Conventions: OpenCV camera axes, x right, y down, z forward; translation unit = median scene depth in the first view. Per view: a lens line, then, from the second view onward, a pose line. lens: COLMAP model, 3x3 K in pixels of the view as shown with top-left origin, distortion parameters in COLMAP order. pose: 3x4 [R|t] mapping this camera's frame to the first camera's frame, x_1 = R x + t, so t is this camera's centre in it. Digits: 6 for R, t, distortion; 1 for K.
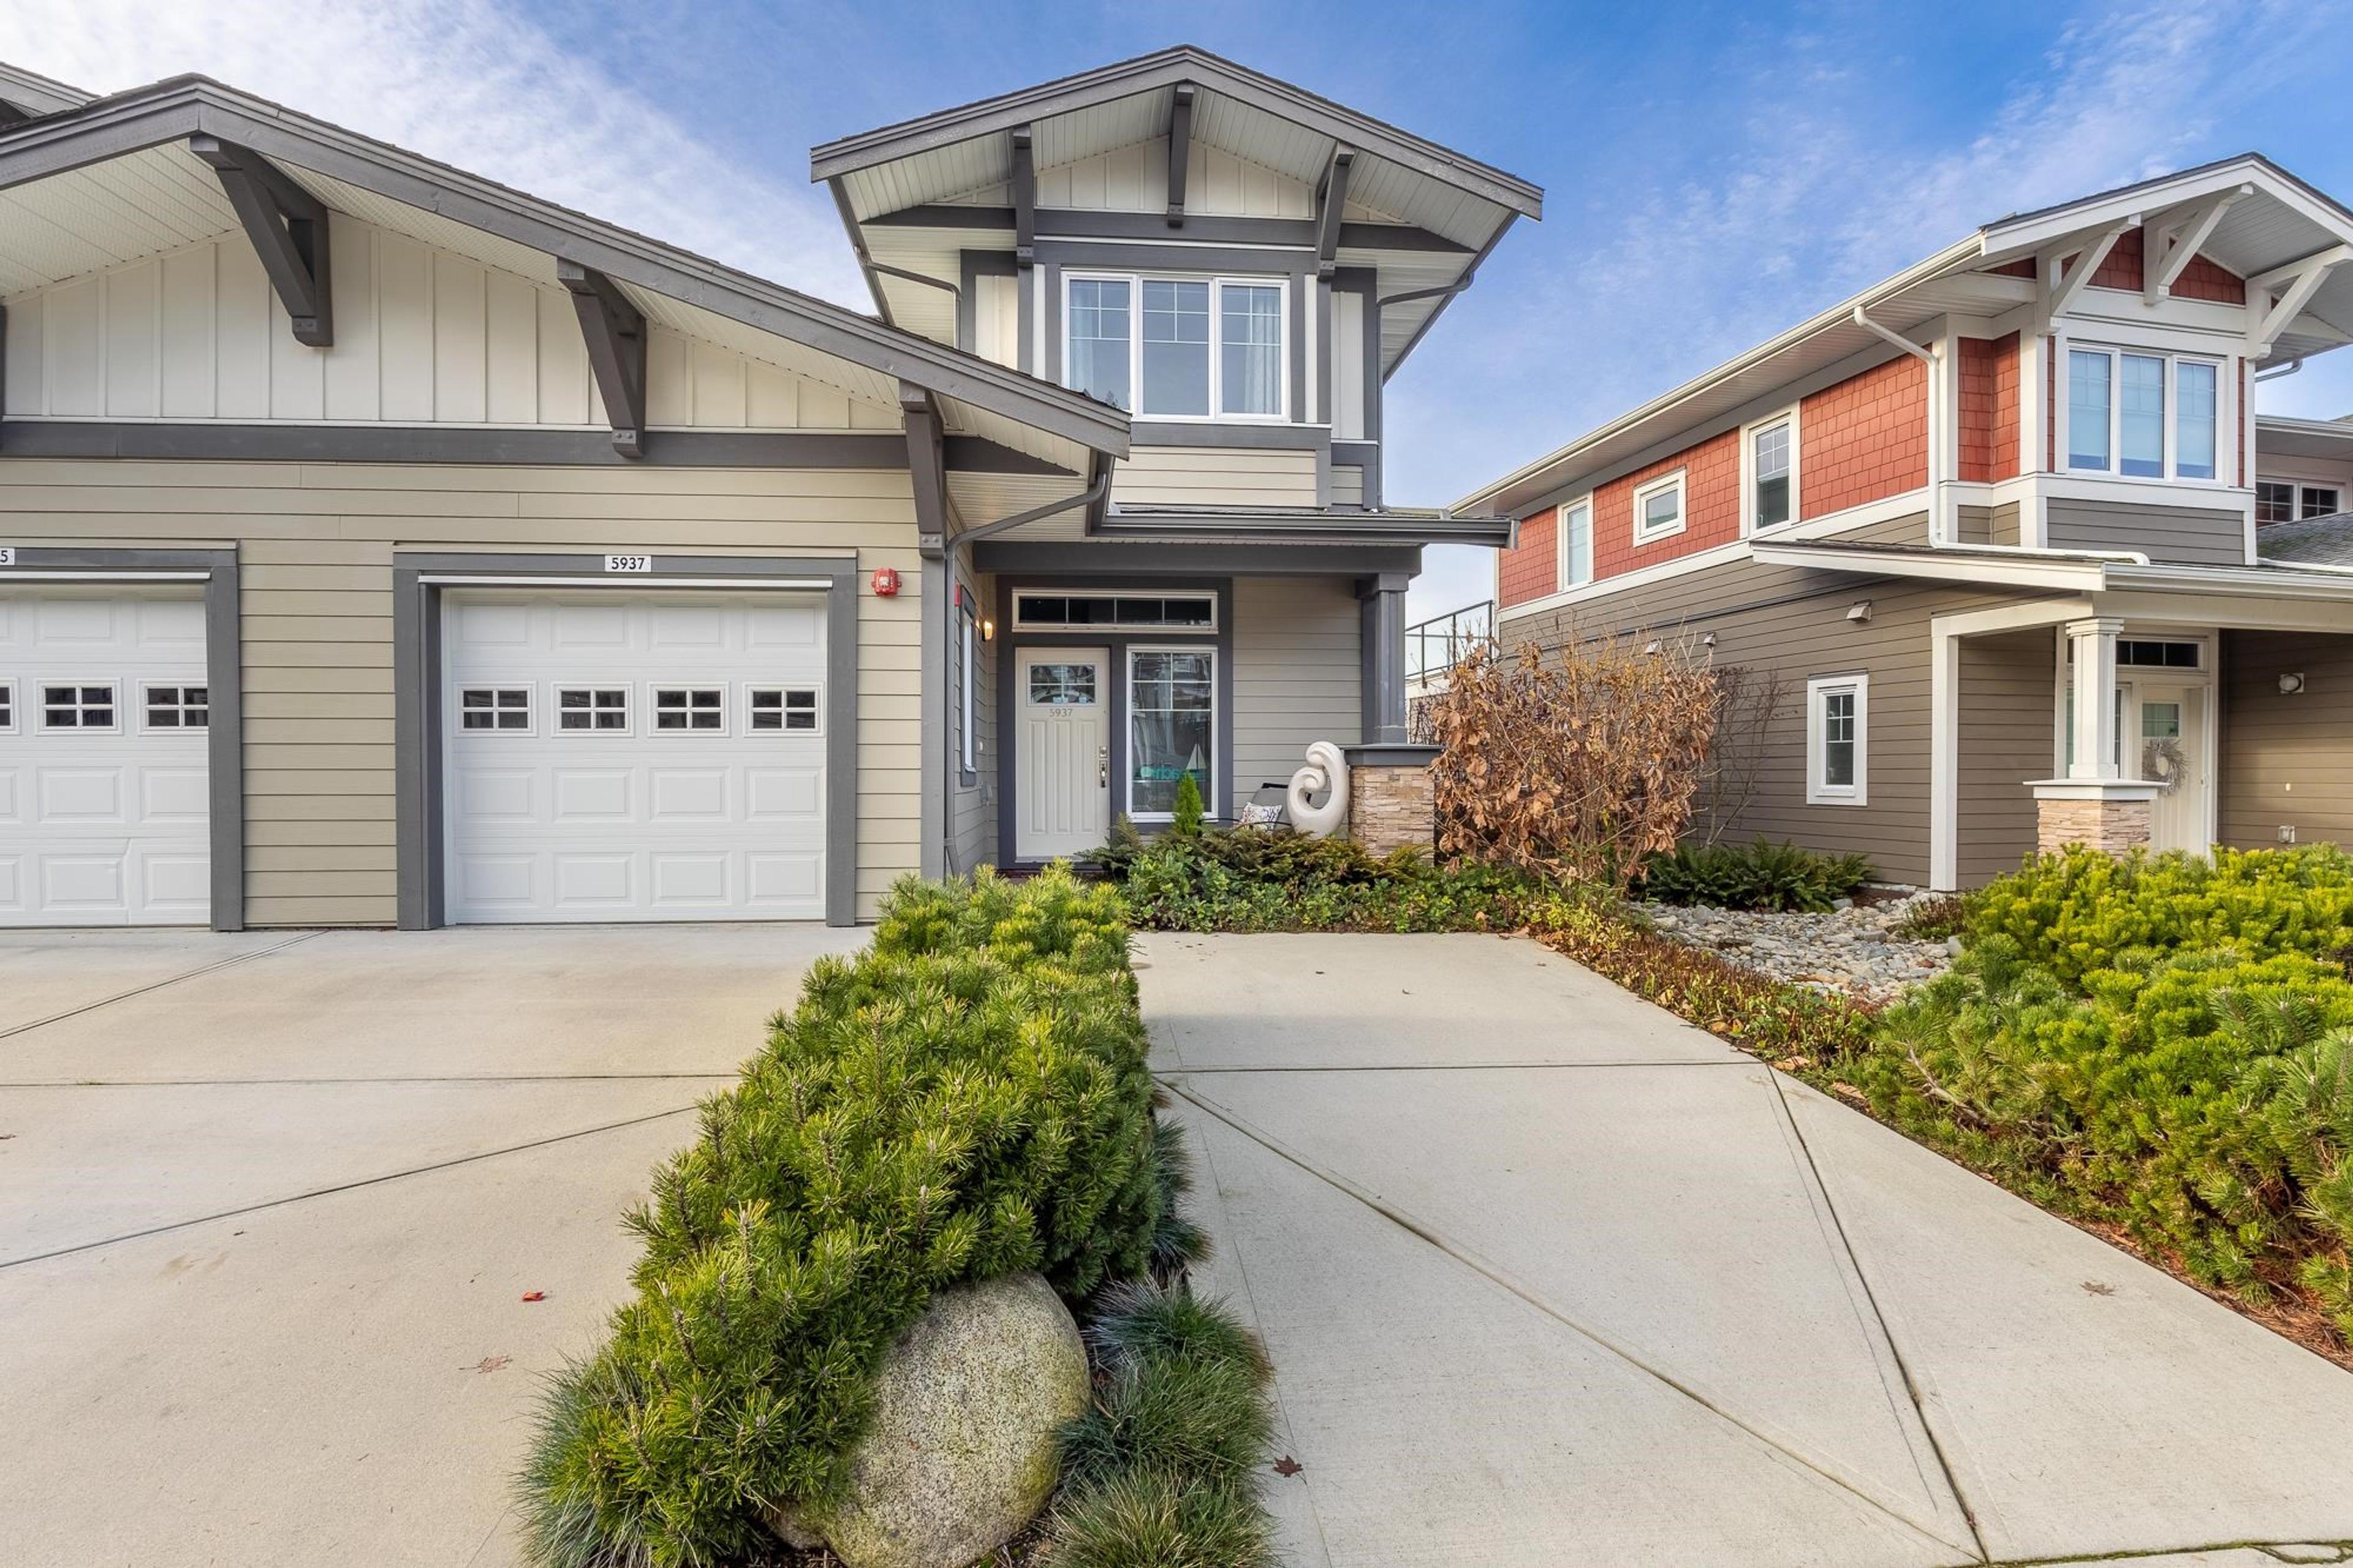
lens RADIAL K [[1087.7, 0, 1171.7], [0, 1087.7, 797.2], [0, 0, 1]] dist [-0.011870, -0.000061]
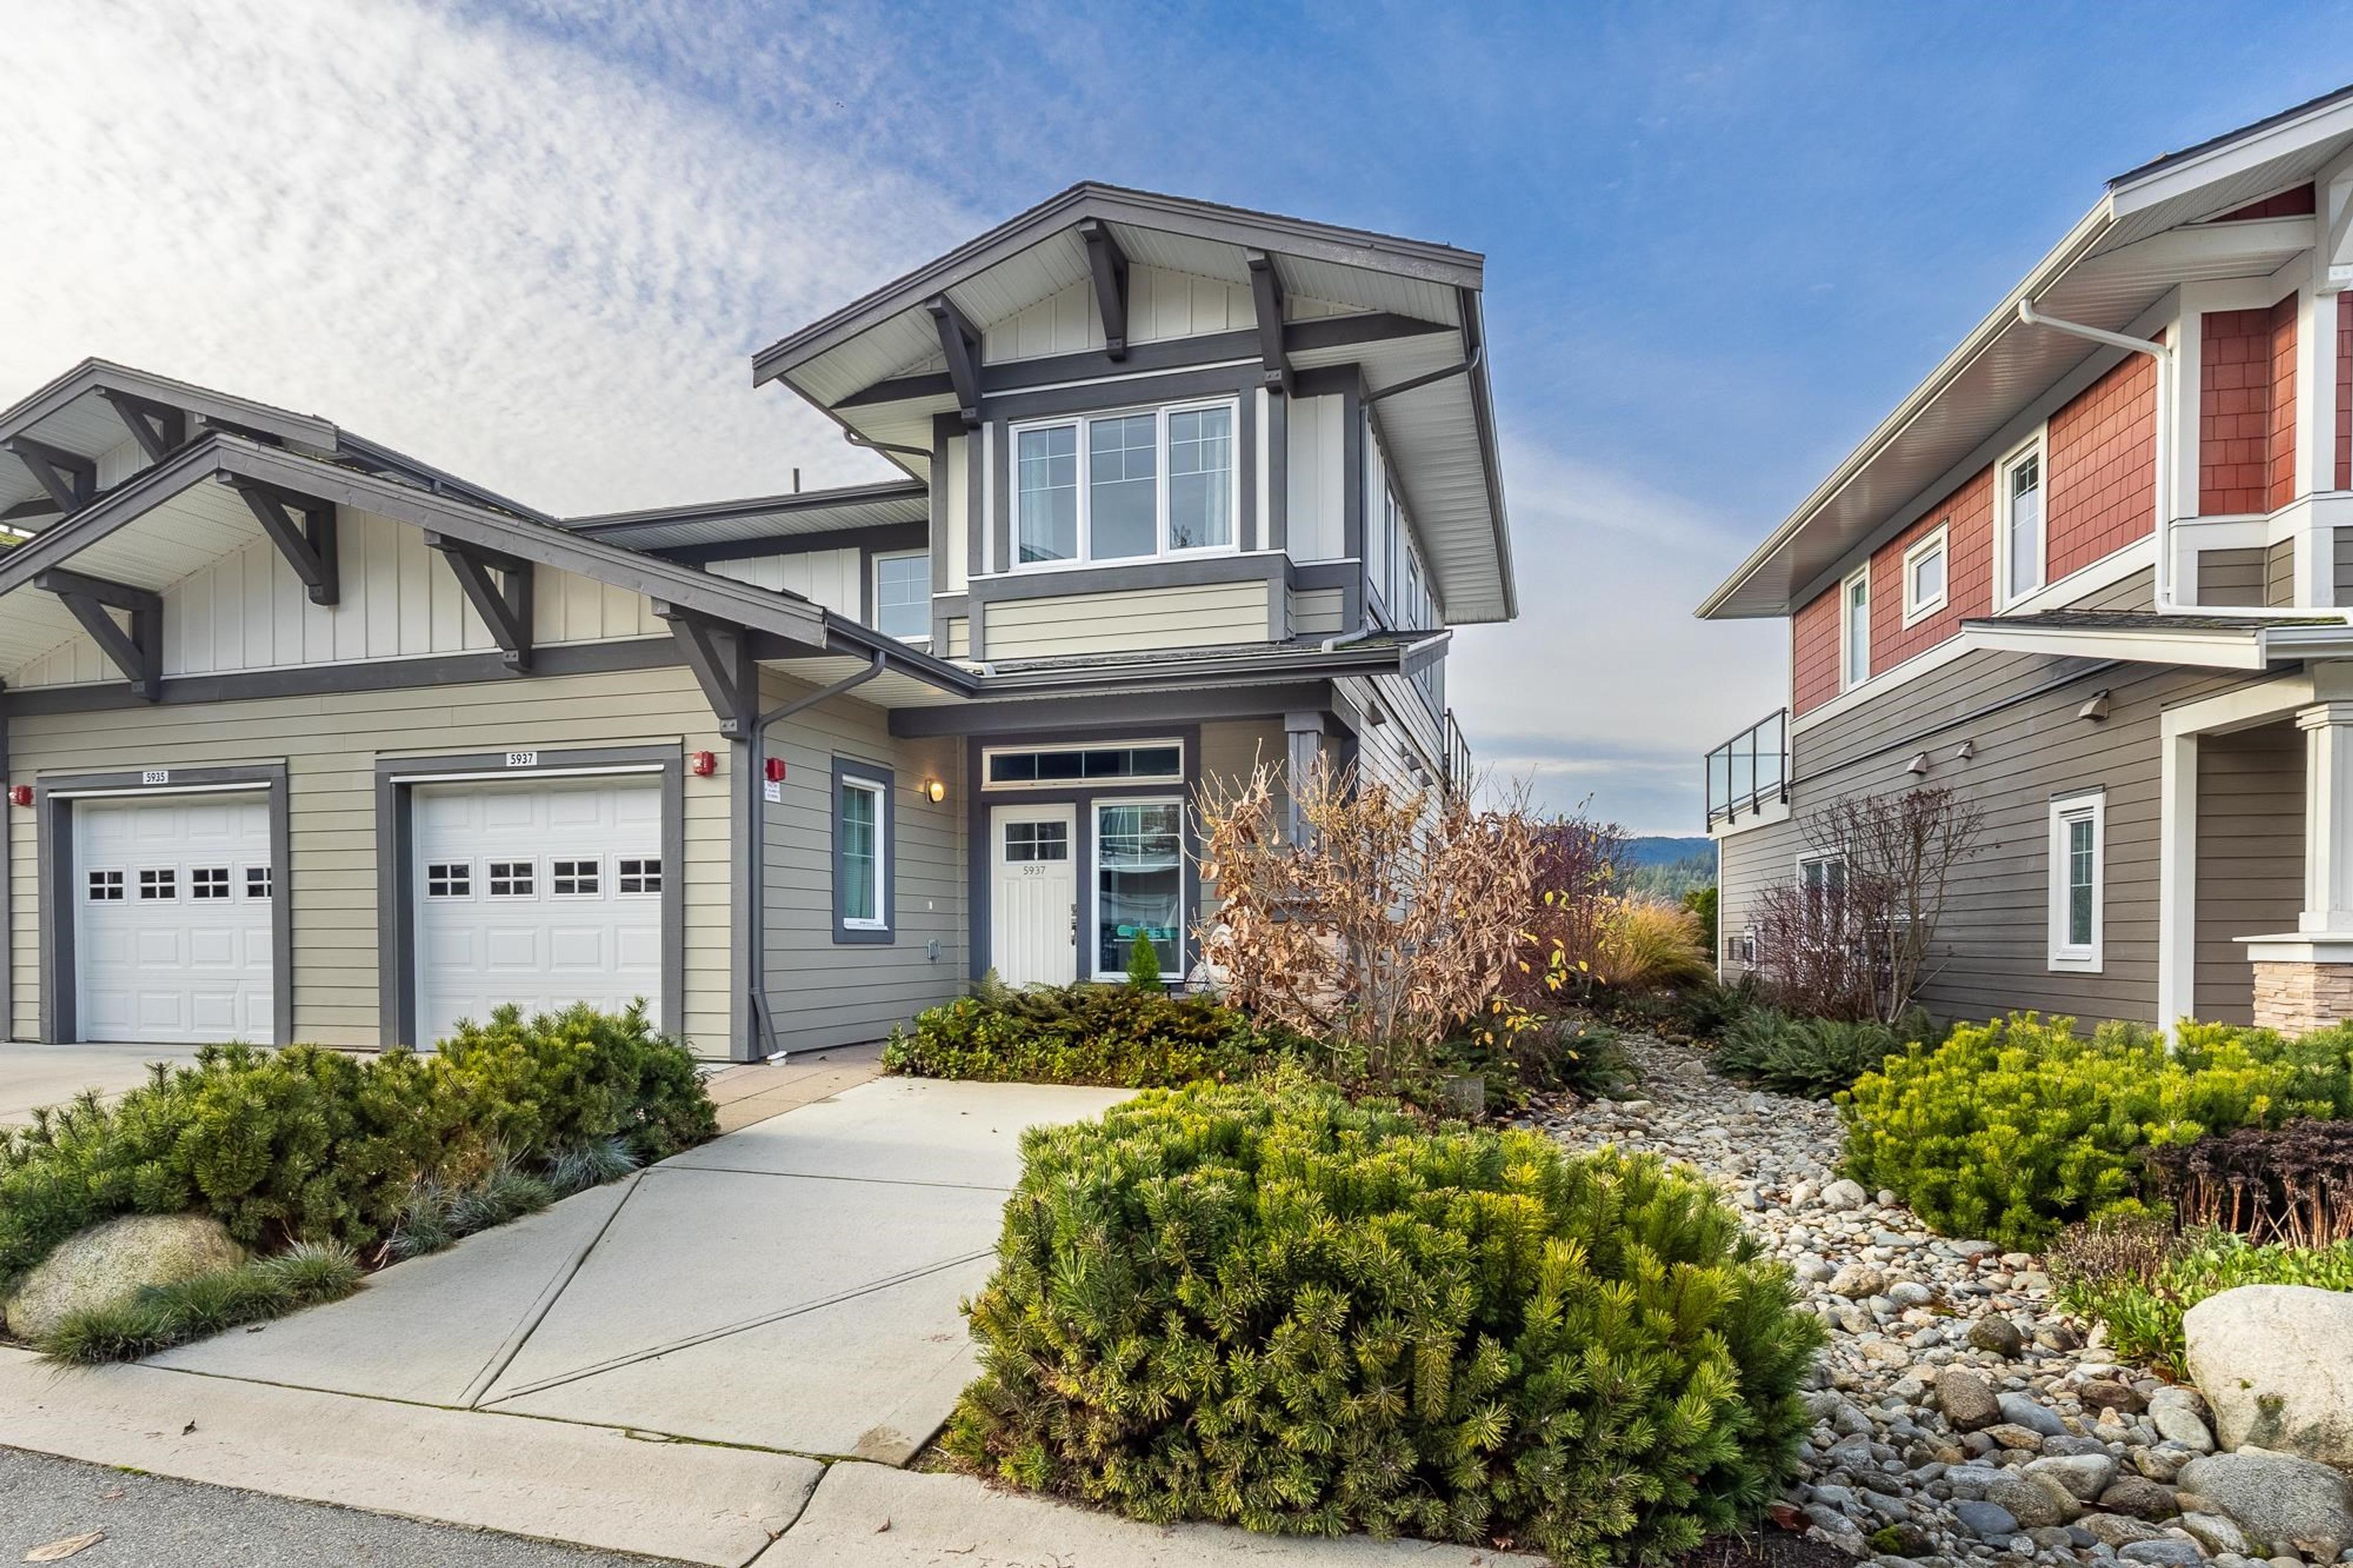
lens RADIAL K [[1312.1, 0, 1118.9], [0, 1312.1, 985.2], [0, 0, 1]] dist [0.002637, -0.000439]
pose [[0.929436, 0.010664, -0.368829, 0.432406], [-0.005930, 0.999885, 0.013965, 0.009462], [0.368936, -0.010793, 0.929392, -0.083602]]
